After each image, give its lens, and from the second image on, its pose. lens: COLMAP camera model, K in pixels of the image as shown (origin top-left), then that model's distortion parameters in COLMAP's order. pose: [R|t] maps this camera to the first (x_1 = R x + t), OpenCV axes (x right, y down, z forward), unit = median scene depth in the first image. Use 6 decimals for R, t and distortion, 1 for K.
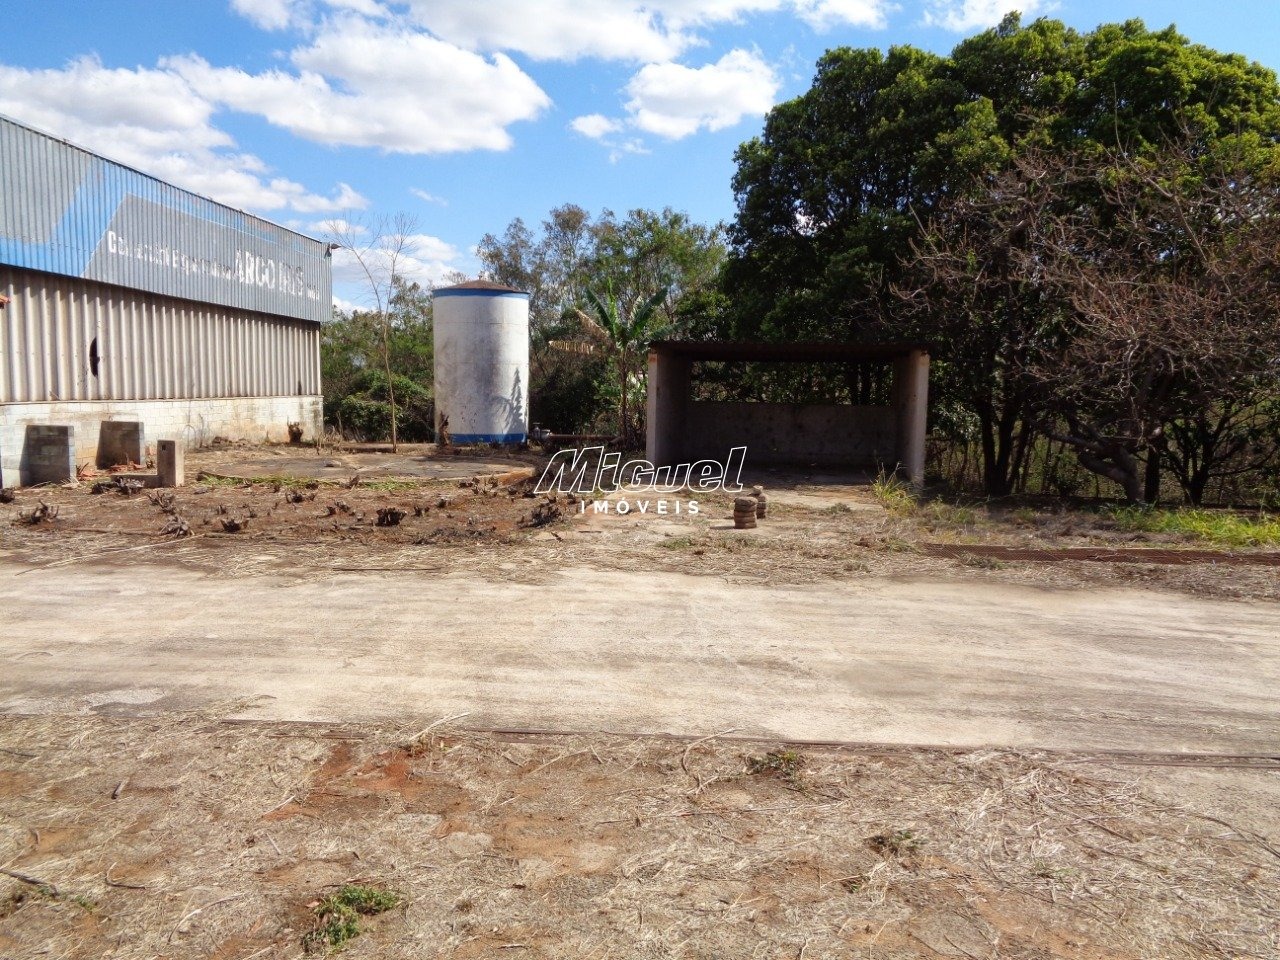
lens RADIAL K [[969.7, 0, 679.1], [0, 969.7, 496.7], [0, 0, 1]] dist [0.009620, 0.001829]
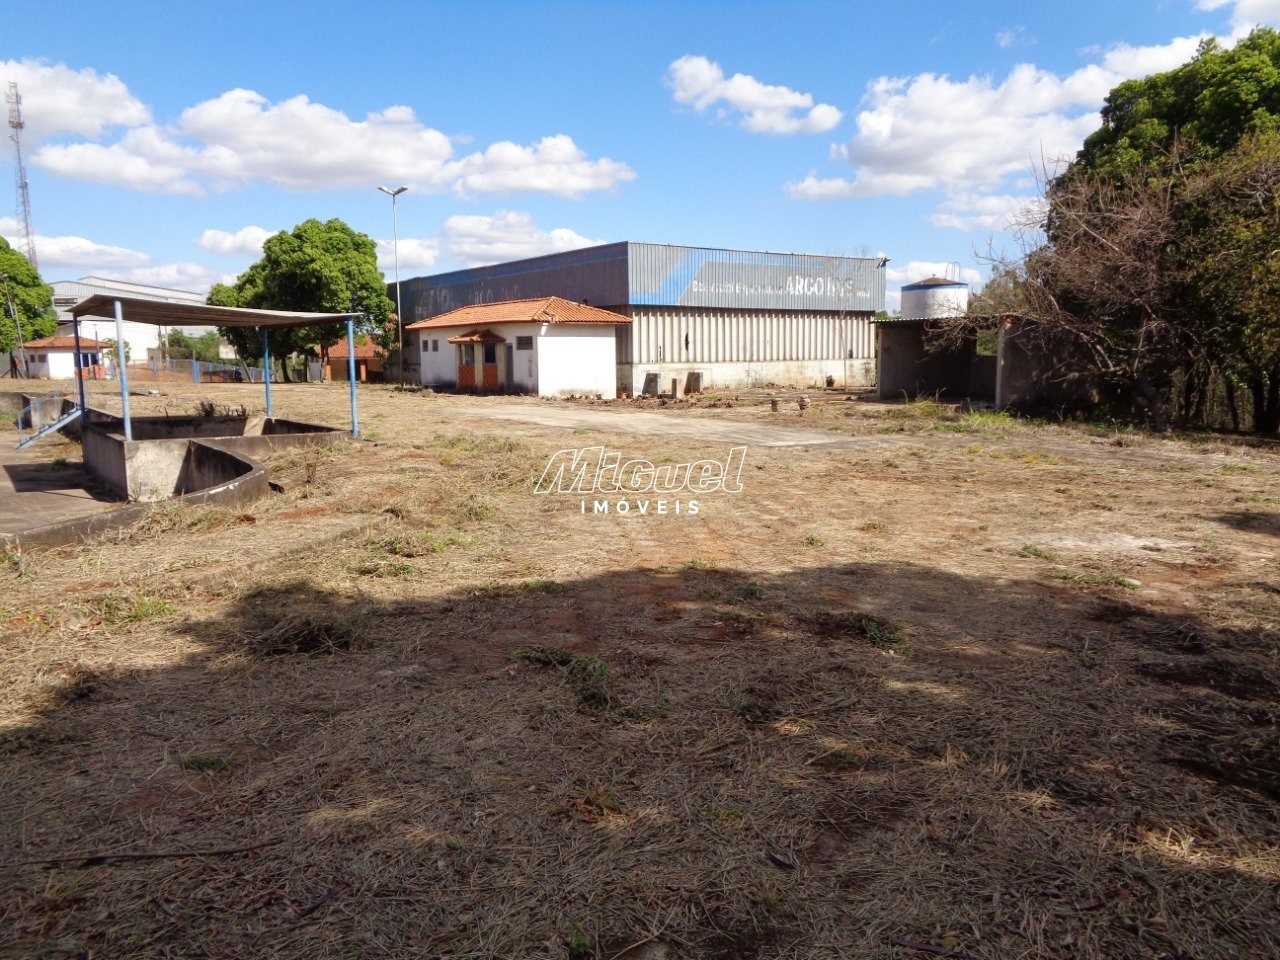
lens RADIAL K [[981.4, 0, 640.6], [0, 981.4, 482.2], [0, 0, 1]] dist [0.018159, 0.011071]
pose [[0.583736, 0.082812, -0.807710, 0.939161], [-0.071815, 0.996152, 0.050232, 0.051341], [0.808762, 0.028684, 0.587437, -0.272529]]
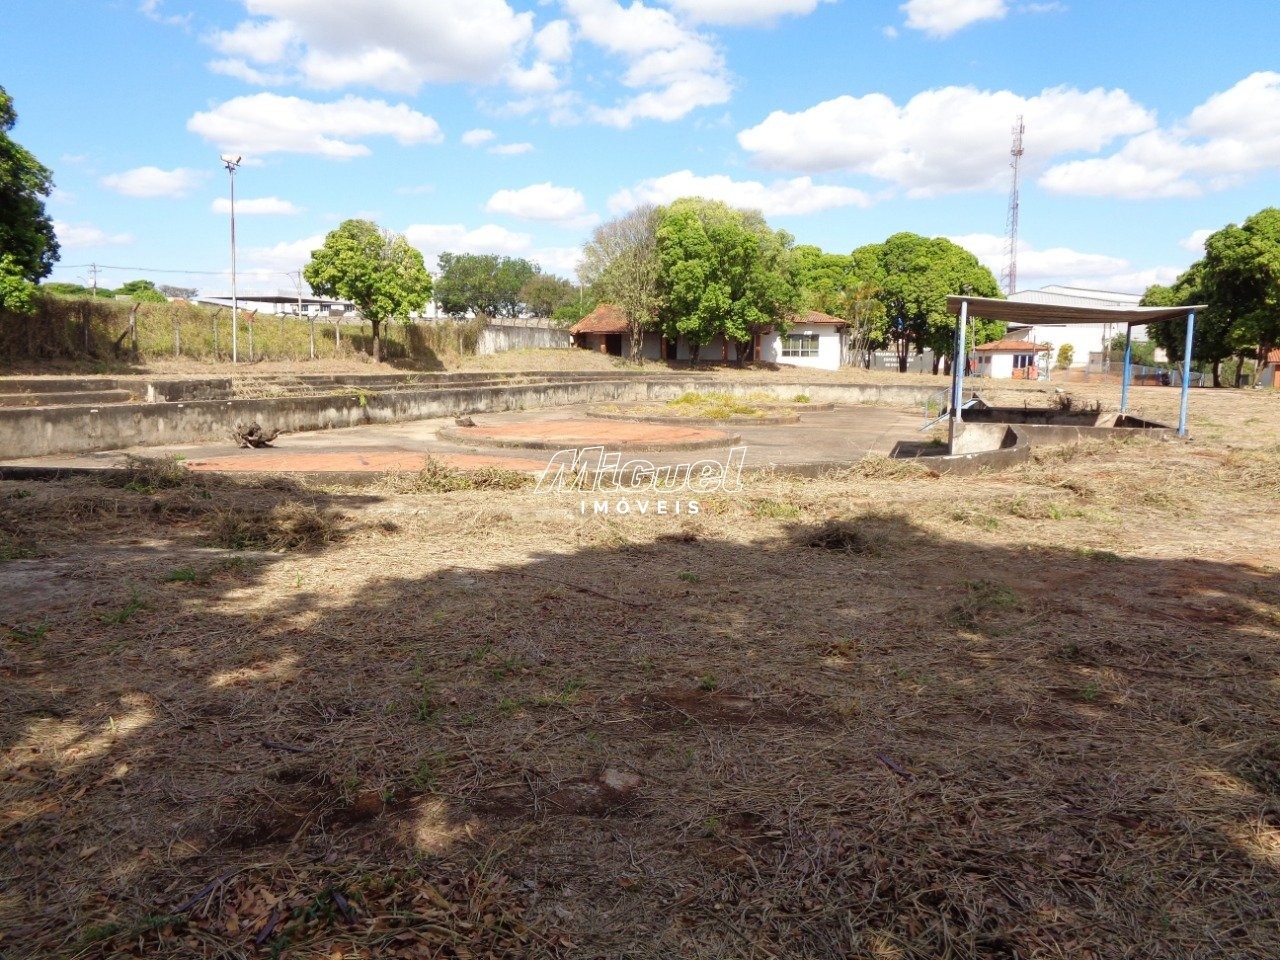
lens RADIAL K [[981.4, 0, 632.7], [0, 981.4, 472.5], [0, 0, 1]] dist [0.018159, 0.011071]
pose [[-0.283841, 0.089807, -0.954656, 1.011306], [-0.122835, 0.983996, 0.129089, 0.053202], [0.950971, 0.153906, -0.268267, -0.182712]]
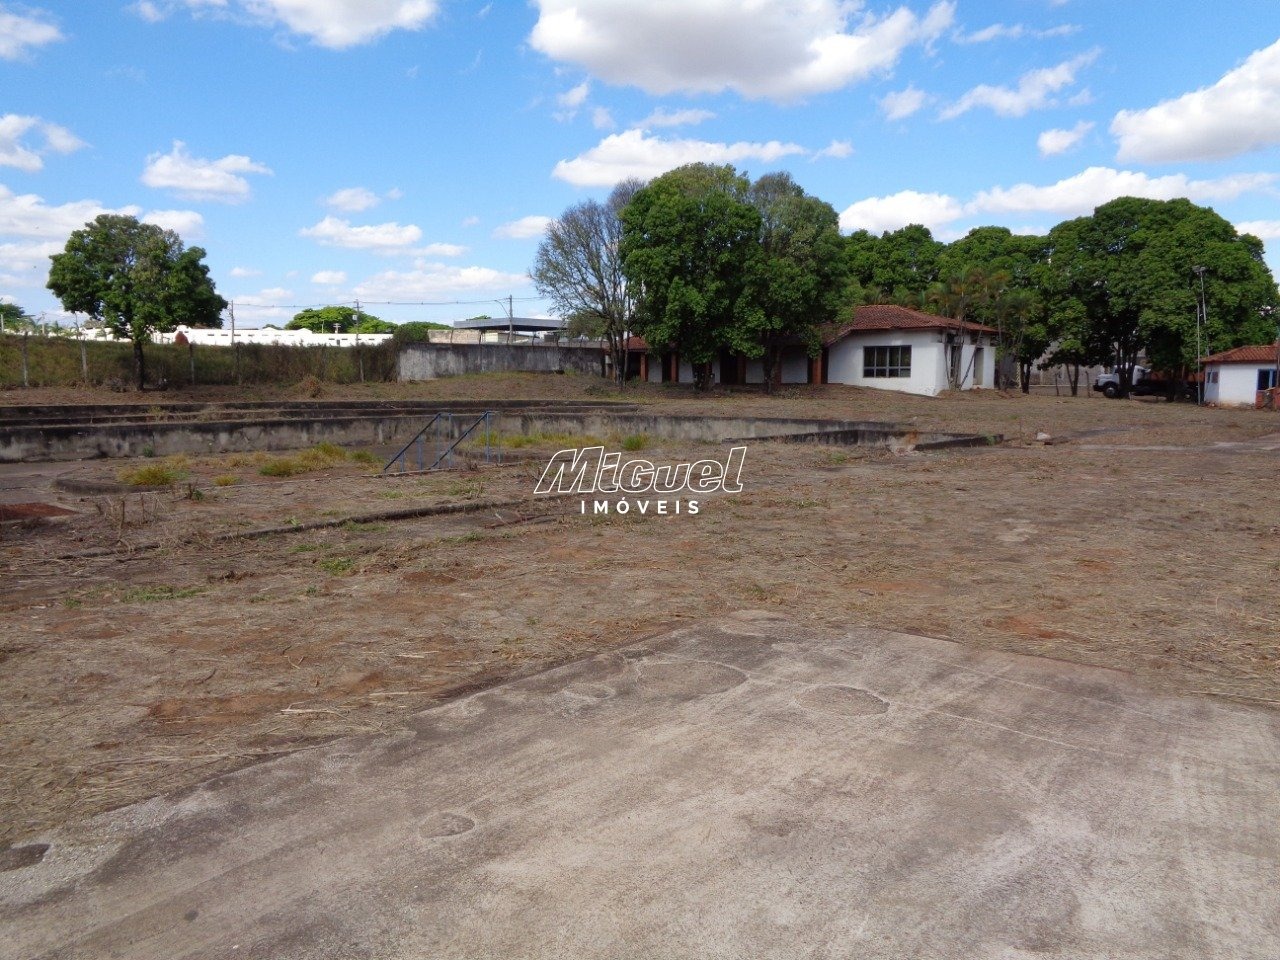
lens RADIAL K [[962.0, 0, 628.4], [0, 962.0, 484.9], [0, 0, 1]] dist [0.006693, -0.005635]
pose [[-0.648538, 0.064349, -0.758458, -0.092173], [-0.096044, 0.981539, 0.165401, -0.035007], [0.755099, 0.180114, -0.630385, 0.396150]]
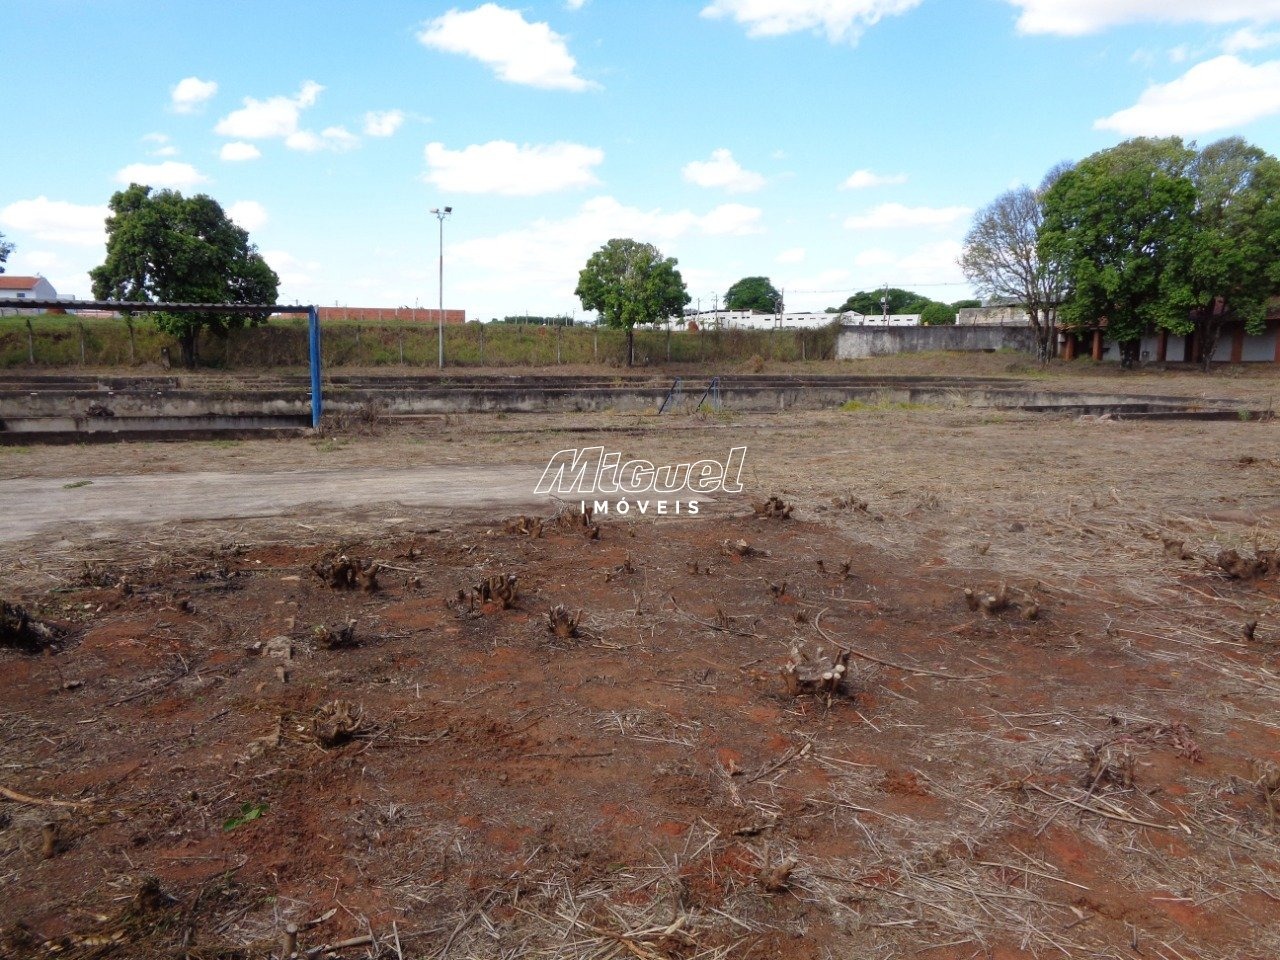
lens RADIAL K [[981.4, 0, 635.3], [0, 981.4, 479.5], [0, 0, 1]] dist [0.018159, 0.011071]
pose [[-0.955478, 0.017907, -0.294518, -0.148050], [-0.049167, 0.974539, 0.218763, -0.083964], [0.290937, 0.223504, -0.930270, 0.871619]]
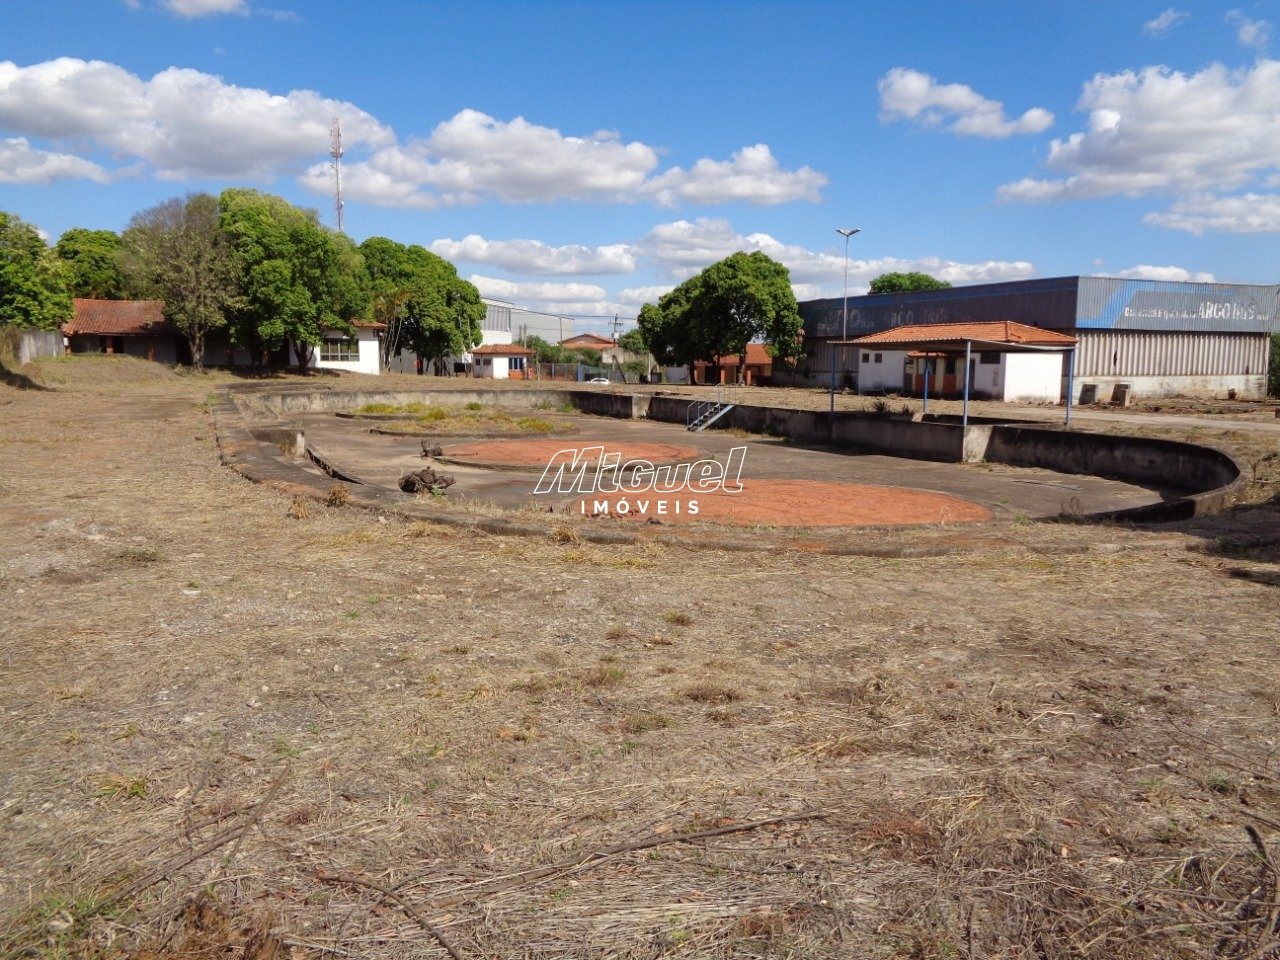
lens RADIAL K [[981.4, 0, 640.7], [0, 981.4, 462.7], [0, 0, 1]] dist [0.018159, 0.011071]
pose [[0.427131, 0.081616, -0.900499, 1.029892], [-0.099477, 0.994114, 0.042916, 0.117830], [0.898701, 0.071248, 0.432736, -1.019258]]
